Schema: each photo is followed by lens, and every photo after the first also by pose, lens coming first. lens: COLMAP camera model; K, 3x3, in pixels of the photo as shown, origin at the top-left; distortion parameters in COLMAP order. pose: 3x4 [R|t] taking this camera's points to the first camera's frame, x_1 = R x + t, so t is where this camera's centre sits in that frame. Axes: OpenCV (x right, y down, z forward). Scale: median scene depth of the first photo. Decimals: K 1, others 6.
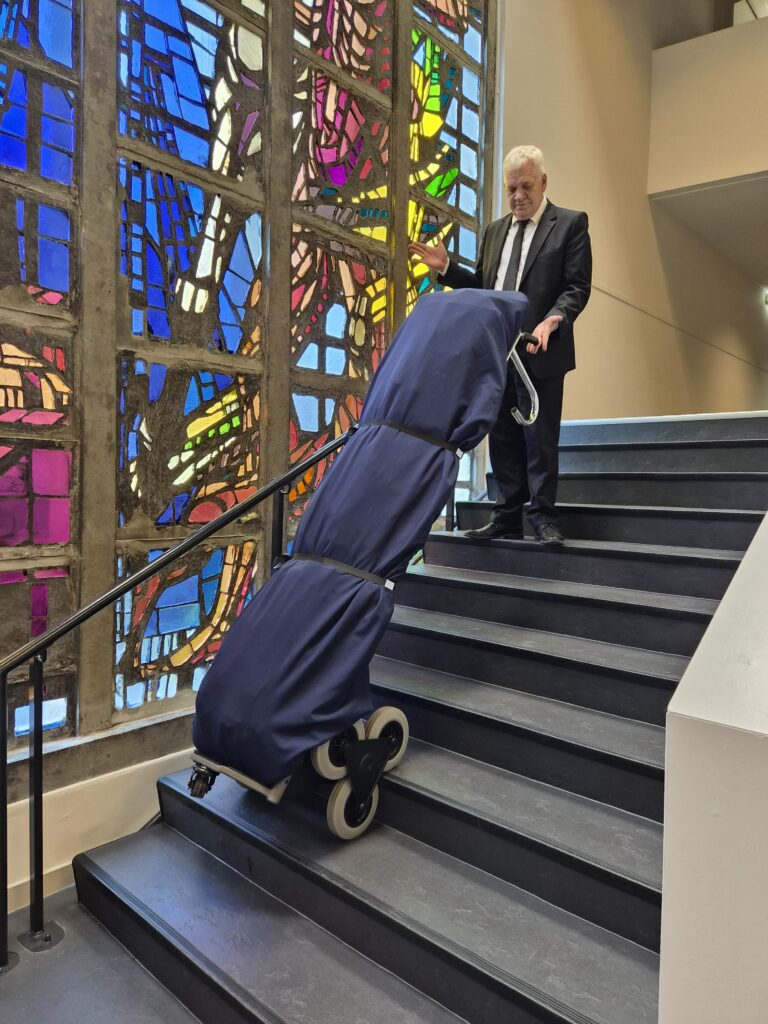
lens RADIAL K [[690.5, 0, 385.2], [0, 690.5, 508.8], [0, 0, 1]] dist [0.044602, -0.001858]
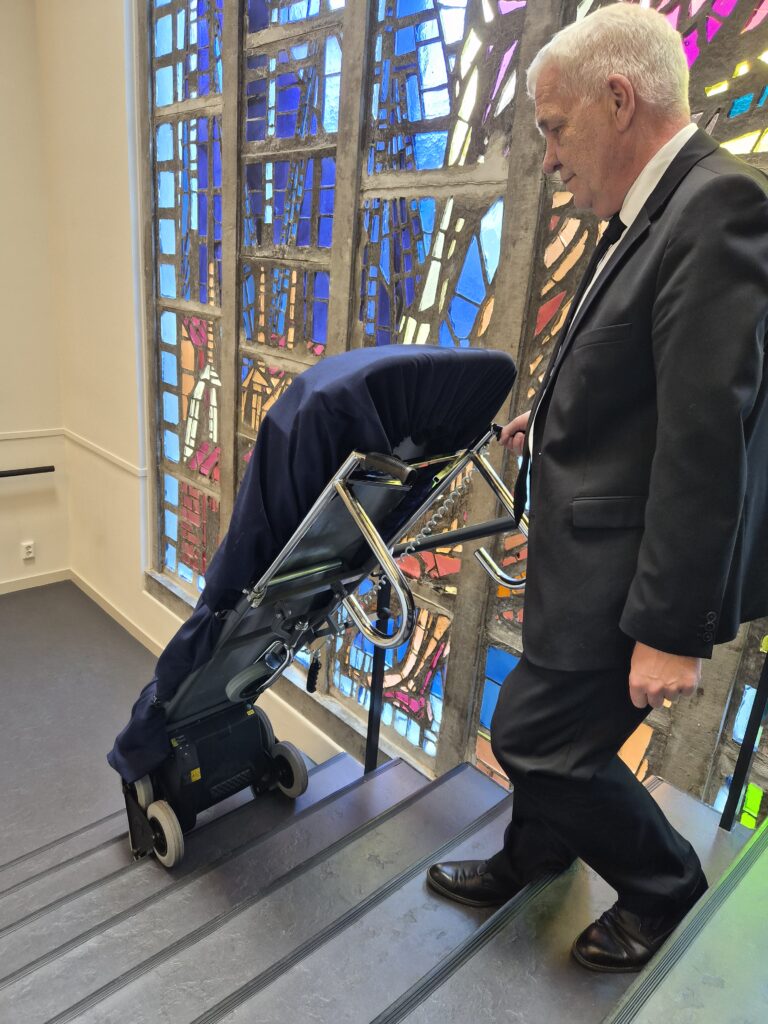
lens RADIAL K [[690.5, 0, 384.8], [0, 690.5, 514.6], [0, 0, 1]] dist [0.044602, -0.001858]
pose [[-0.072265, 0.298376, -0.951709, 0.614801], [-0.110020, 0.945996, 0.304939, -0.341593], [0.991299, 0.126743, -0.035535, 0.993575]]
